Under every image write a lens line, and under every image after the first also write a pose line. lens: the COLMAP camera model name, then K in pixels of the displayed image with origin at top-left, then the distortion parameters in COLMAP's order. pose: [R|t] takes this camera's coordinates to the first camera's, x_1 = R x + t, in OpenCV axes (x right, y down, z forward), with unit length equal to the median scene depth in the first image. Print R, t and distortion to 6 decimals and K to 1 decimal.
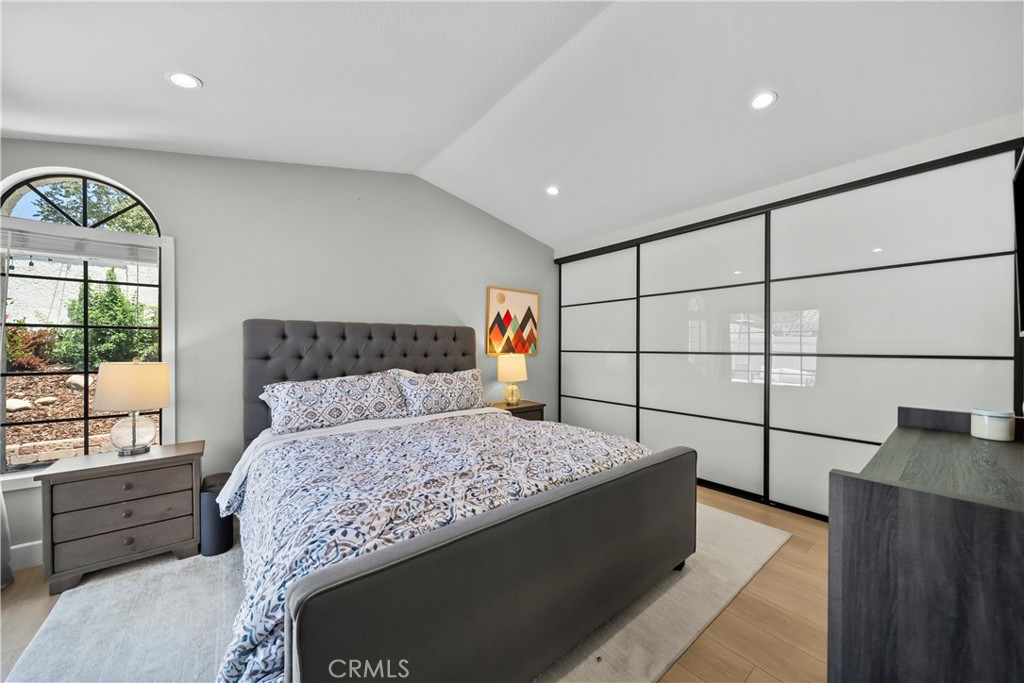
lens RADIAL K [[363.0, 0, 512.5], [0, 363.0, 346.4], [0, 0, 1]] dist [0.001196, -0.001294]
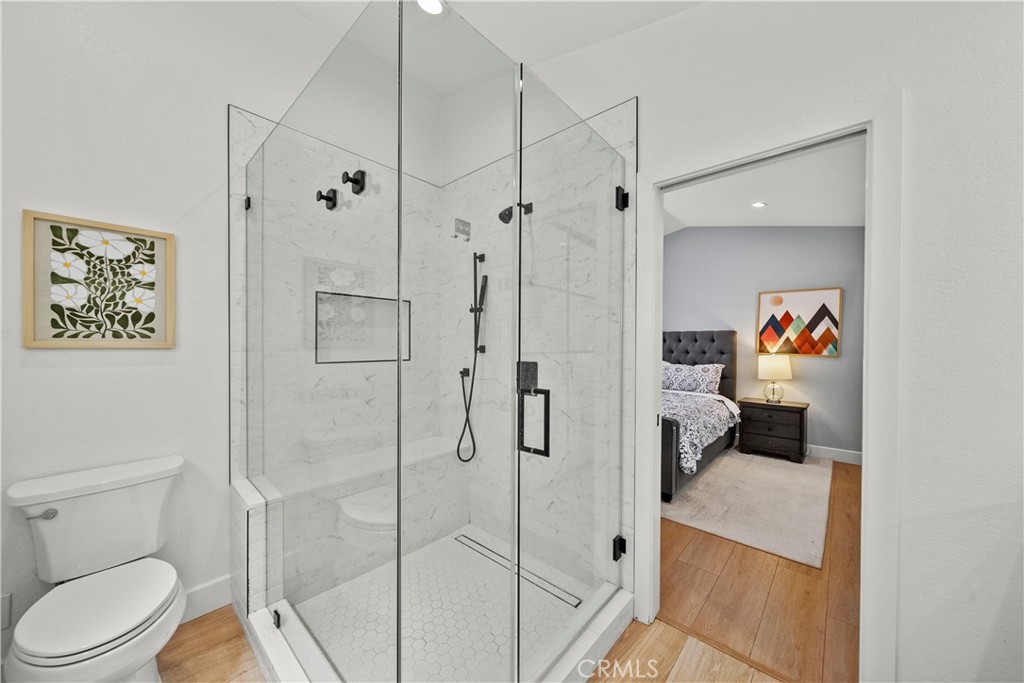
lens RADIAL K [[363.0, 0, 511.6], [0, 363.0, 345.3], [0, 0, 1]] dist [0.001196, -0.001294]
pose [[0.170438, 0.001270, -0.985368, 0.883021], [-0.009116, 0.999958, -0.000288, 0.002570], [0.985326, 0.009032, 0.170443, 0.069074]]
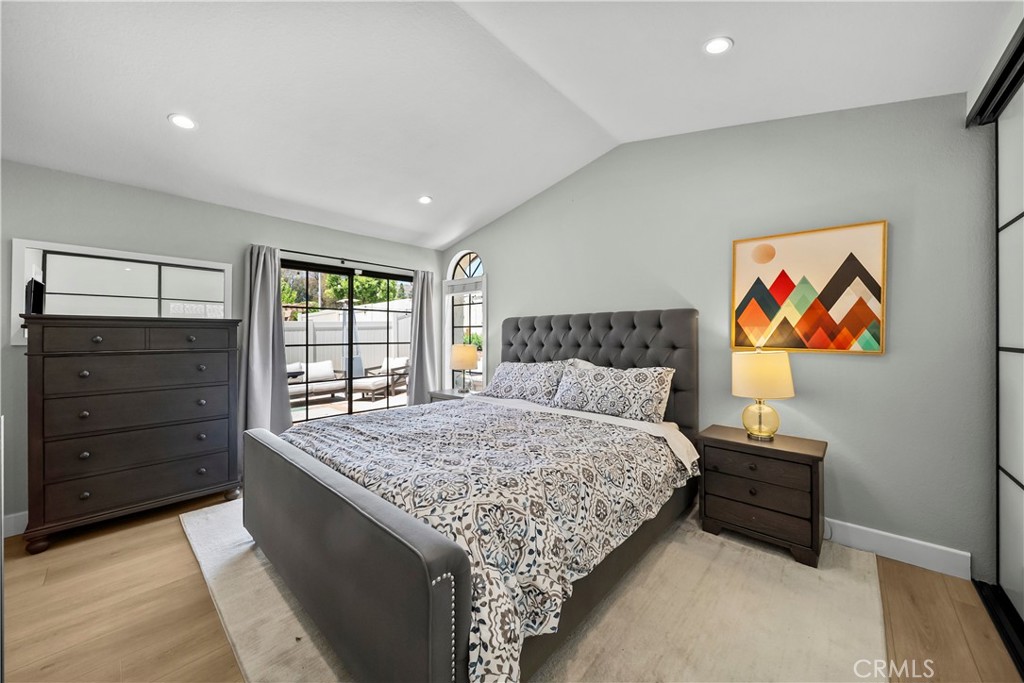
lens RADIAL K [[363.0, 0, 513.0], [0, 363.0, 332.4], [0, 0, 1]] dist [0.001196, -0.001294]
pose [[0.161097, -0.009942, -0.986889, 0.487105], [0.002523, 0.999950, -0.009662, -0.001381], [0.986935, -0.000933, 0.161114, 0.511828]]
